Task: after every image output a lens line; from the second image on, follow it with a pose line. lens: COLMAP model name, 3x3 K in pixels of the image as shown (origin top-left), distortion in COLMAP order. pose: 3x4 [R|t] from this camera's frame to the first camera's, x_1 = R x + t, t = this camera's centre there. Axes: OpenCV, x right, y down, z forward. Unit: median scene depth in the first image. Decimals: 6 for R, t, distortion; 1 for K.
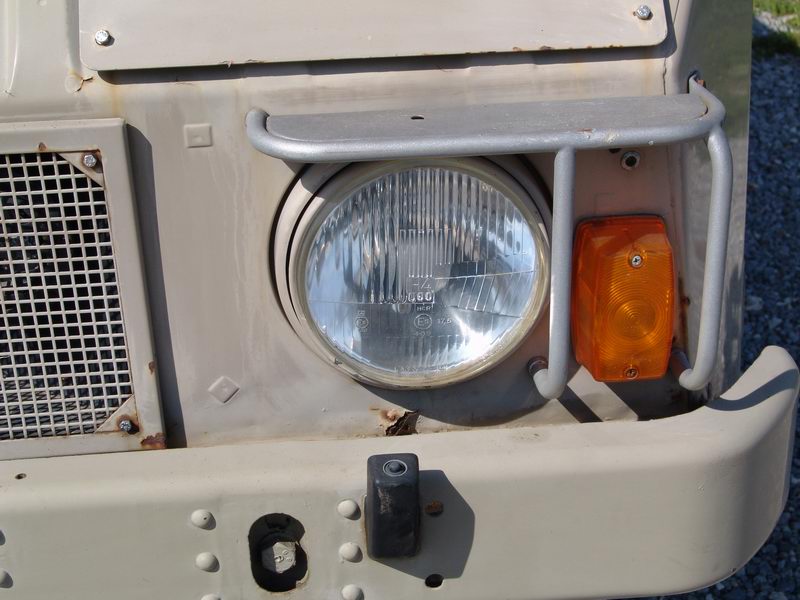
lens RADIAL K [[1364.7, 0, 400.0], [0, 1364.7, 300.0], [0, 0, 1]] dist [-0.015671, -0.000226]
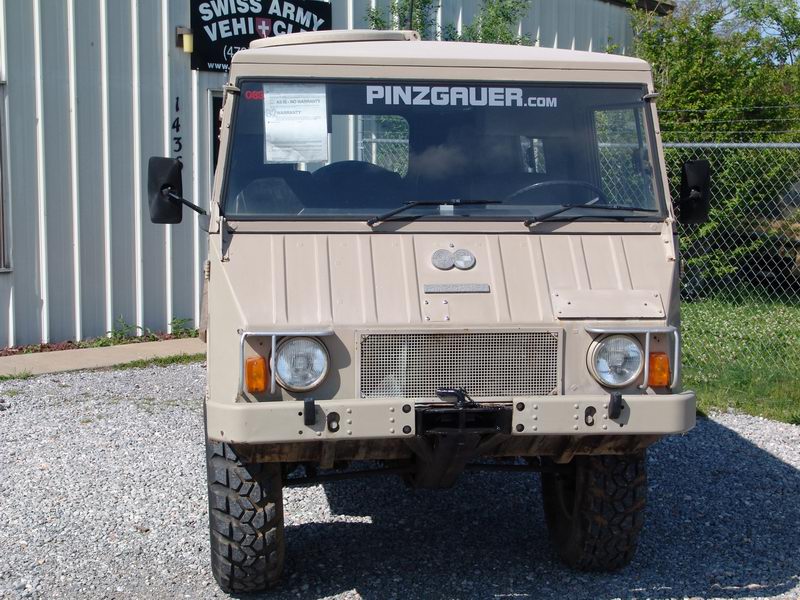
lens RADIAL K [[1333.8, 0, 400.0], [0, 1333.8, 300.0], [0, 0, 1]] dist [0.027279, 0.077147]
pose [[0.998643, 0.029052, 0.043214, -1.014026], [-0.012449, 0.939033, -0.343603, 1.483516], [-0.050562, 0.342599, 0.938120, -3.671917]]
